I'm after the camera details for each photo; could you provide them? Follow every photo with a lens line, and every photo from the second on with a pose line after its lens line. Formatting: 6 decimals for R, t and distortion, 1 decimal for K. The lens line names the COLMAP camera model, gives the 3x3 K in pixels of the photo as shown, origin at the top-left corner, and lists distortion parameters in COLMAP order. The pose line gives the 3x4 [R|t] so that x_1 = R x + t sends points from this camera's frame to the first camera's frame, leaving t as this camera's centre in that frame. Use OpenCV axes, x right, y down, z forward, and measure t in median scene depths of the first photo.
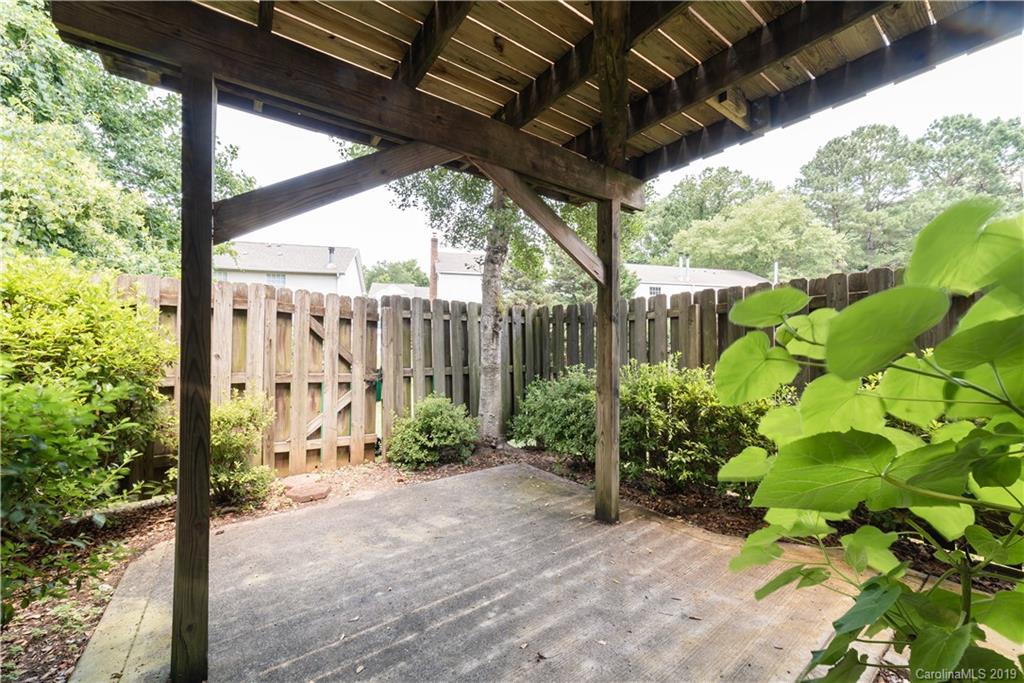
lens RADIAL K [[393.4, 0, 516.6], [0, 393.4, 338.8], [0, 0, 1]] dist [-0.022710, 0.007791]
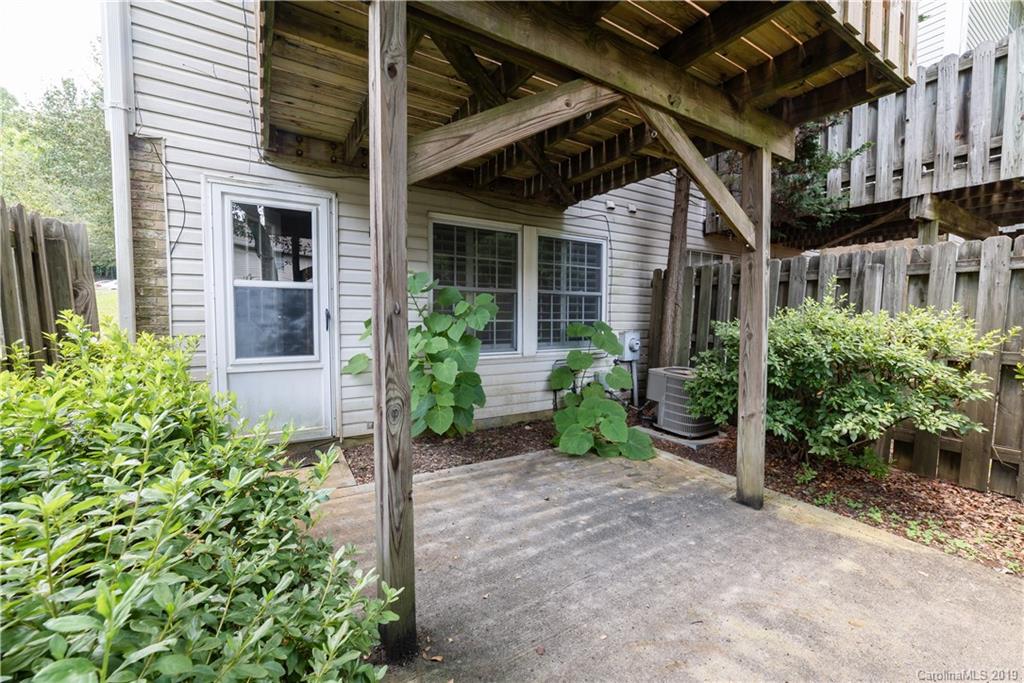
lens RADIAL K [[410.0, 0, 519.3], [0, 410.0, 337.9], [0, 0, 1]] dist [-0.015086, 0.000097]
pose [[-0.997772, -0.012441, 0.065540, 0.038682], [-0.010585, 0.999535, 0.028586, 0.041854], [-0.065865, 0.027829, -0.997440, 1.461398]]
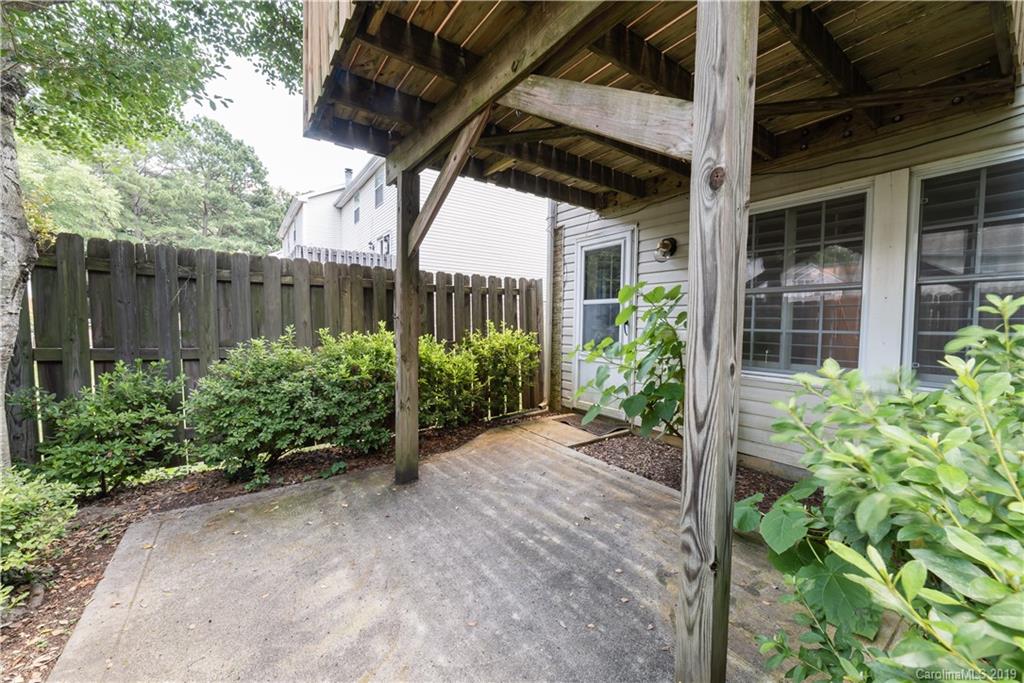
lens RADIAL K [[393.4, 0, 516.6], [0, 393.4, 338.8], [0, 0, 1]] dist [-0.022710, 0.007791]
pose [[-0.001594, -0.042249, 0.999106, -0.783688], [-0.035301, 0.998487, 0.042166, 0.026092], [-0.999375, -0.035202, -0.003083, 0.697905]]
